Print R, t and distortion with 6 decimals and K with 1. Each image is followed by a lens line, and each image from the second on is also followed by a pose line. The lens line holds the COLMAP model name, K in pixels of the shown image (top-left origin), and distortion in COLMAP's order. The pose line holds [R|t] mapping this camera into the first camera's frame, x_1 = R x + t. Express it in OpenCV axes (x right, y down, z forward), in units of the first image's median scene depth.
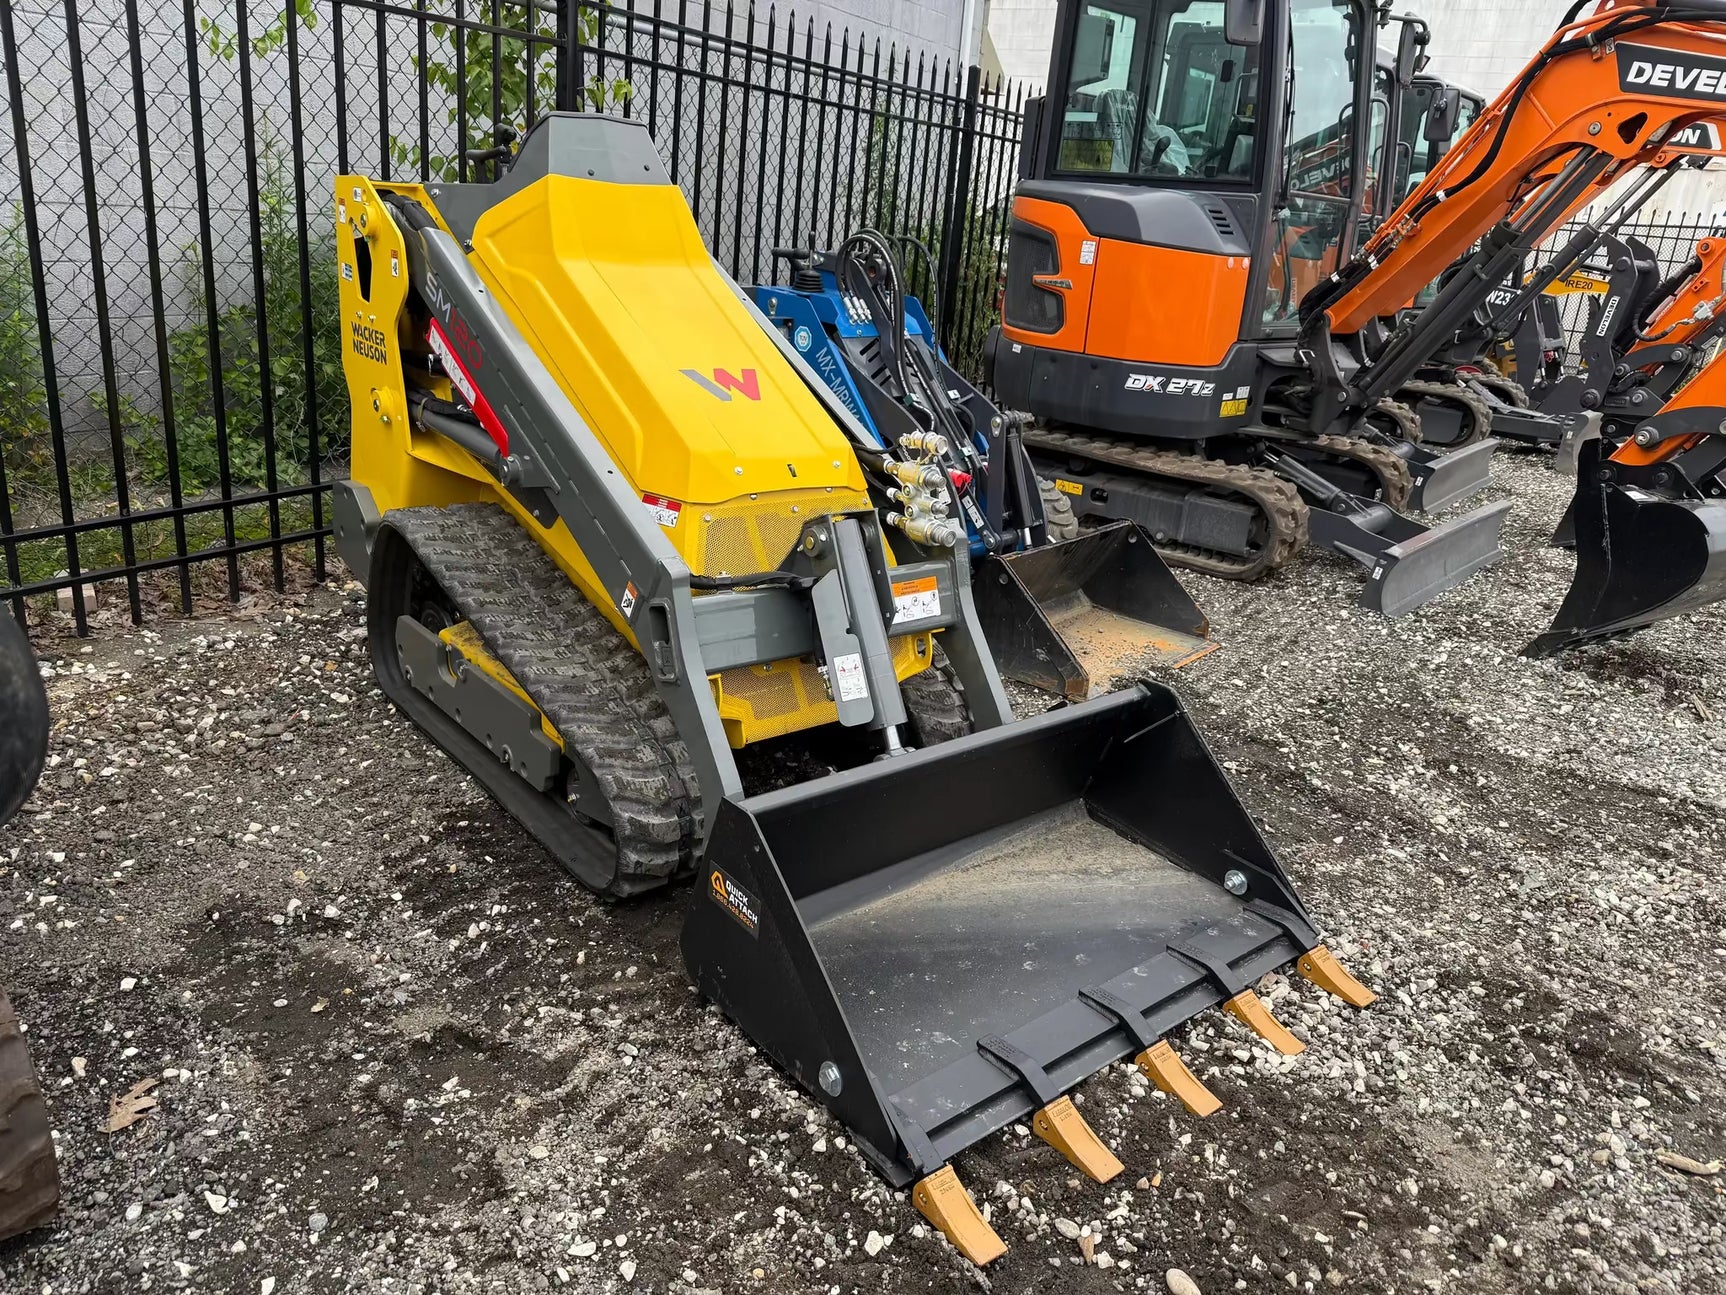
lens RADIAL K [[1242.6, 0, 863.0], [0, 1242.6, 647.5], [0, 0, 1]] dist [-0.002147, -0.005012]
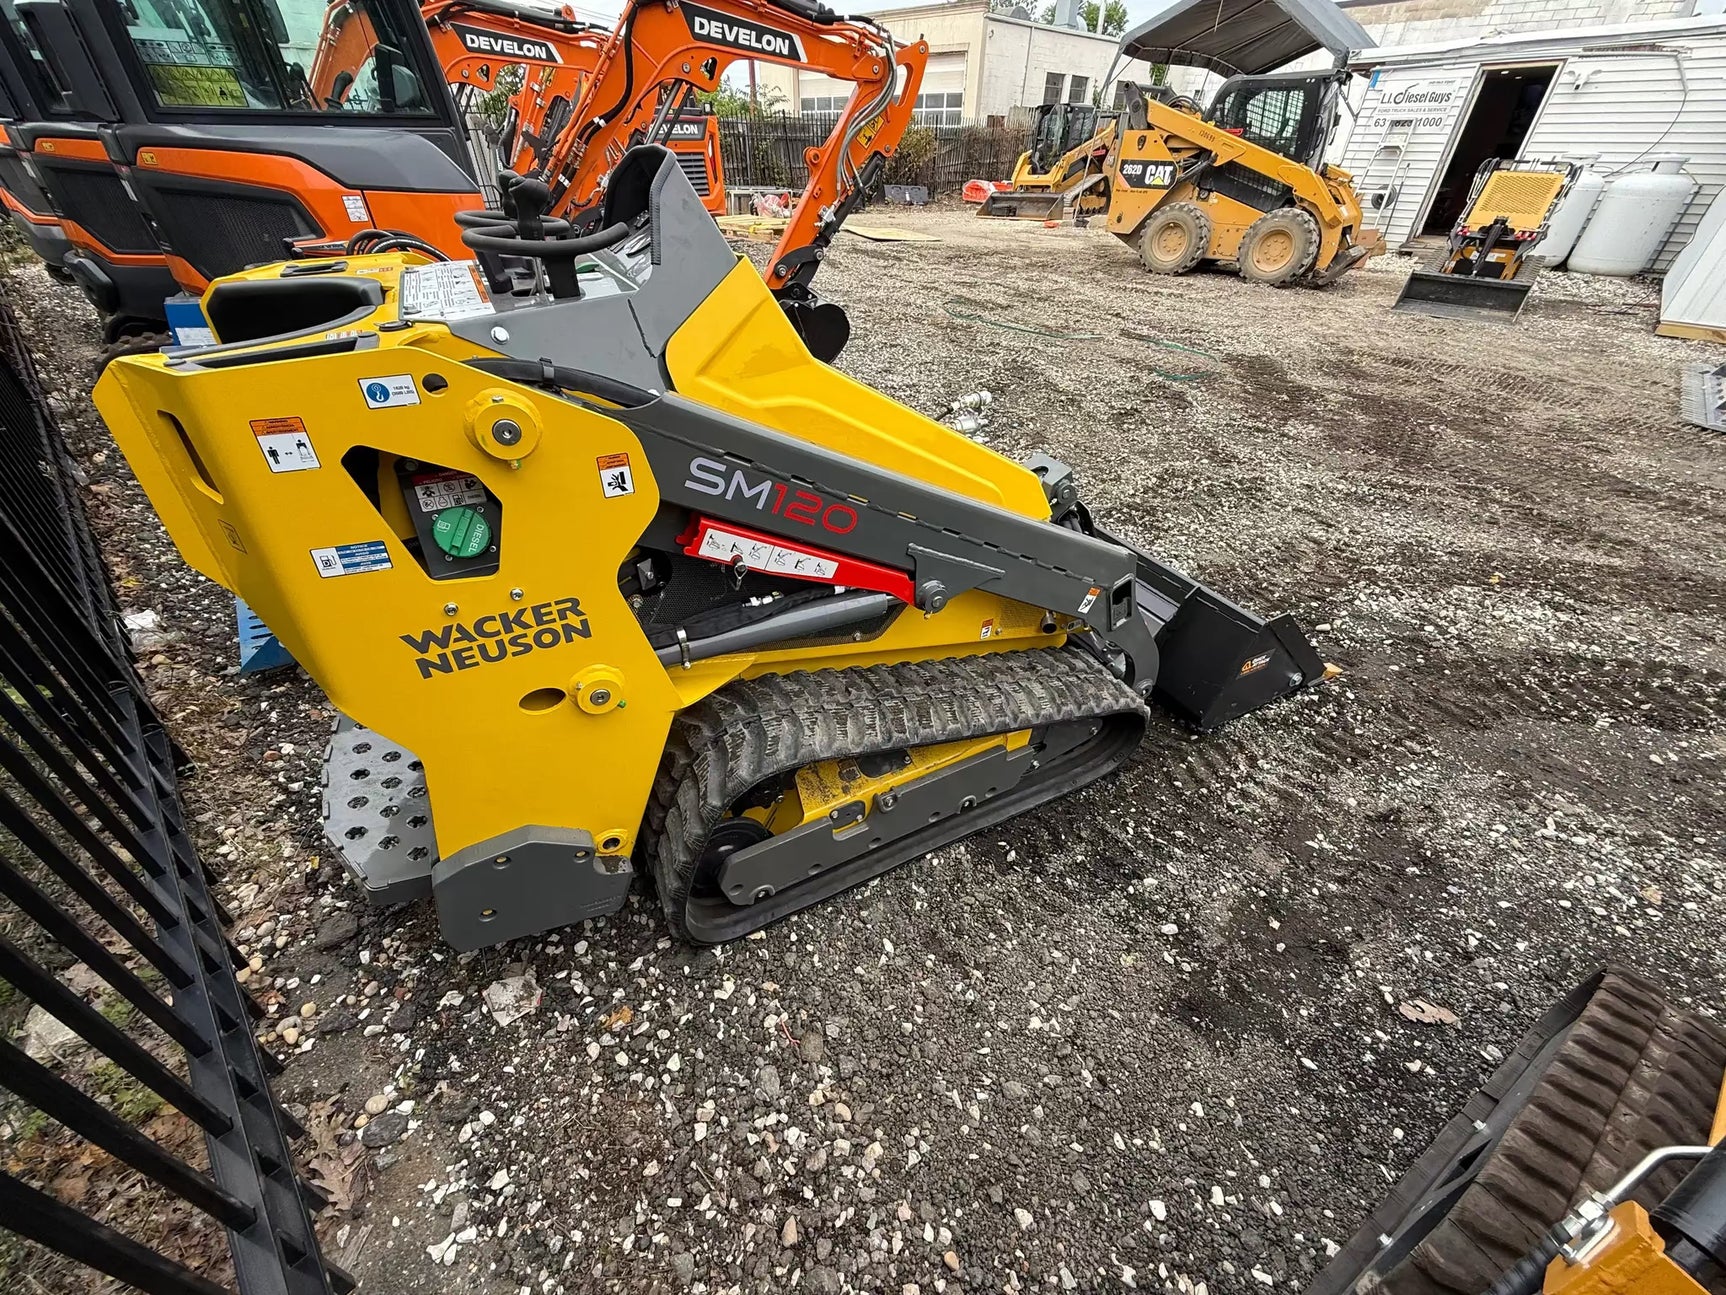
lens RADIAL K [[696.4, 0, 863.0], [0, 696.4, 647.5], [0, 0, 1]] dist [-0.001295, -0.000166]
pose [[0.200682, -0.642950, 0.739149, -0.692611], [0.332454, 0.754421, 0.565972, -0.420916], [-0.921521, 0.132152, 0.365150, 0.829902]]
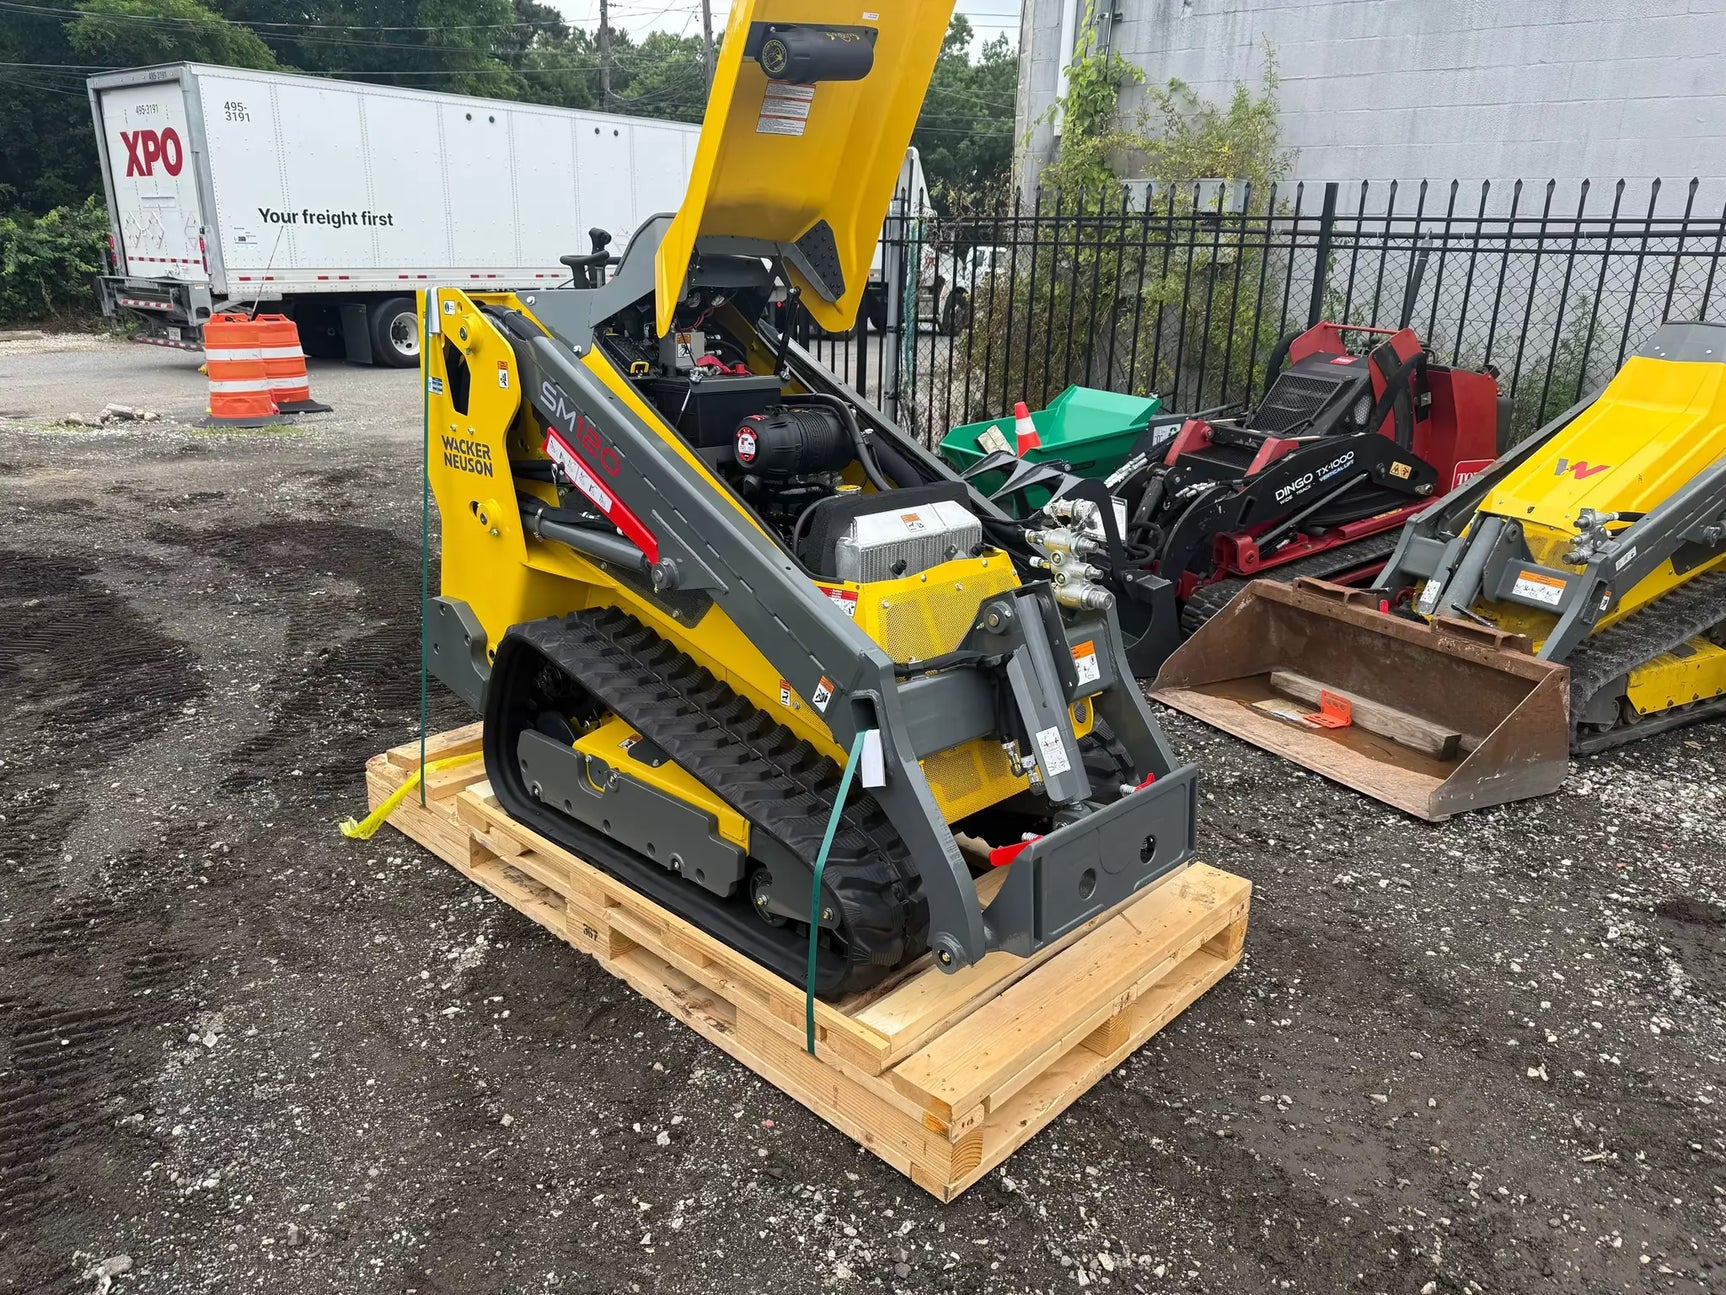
lens RADIAL K [[1242.6, 0, 863.0], [0, 1242.6, 647.5], [0, 0, 1]] dist [-0.002147, -0.005012]
pose [[0.992857, -0.093273, 0.074404, -0.198774], [0.096387, 0.994563, -0.039416, -0.029345], [-0.070323, 0.046306, 0.996449, 0.008732]]
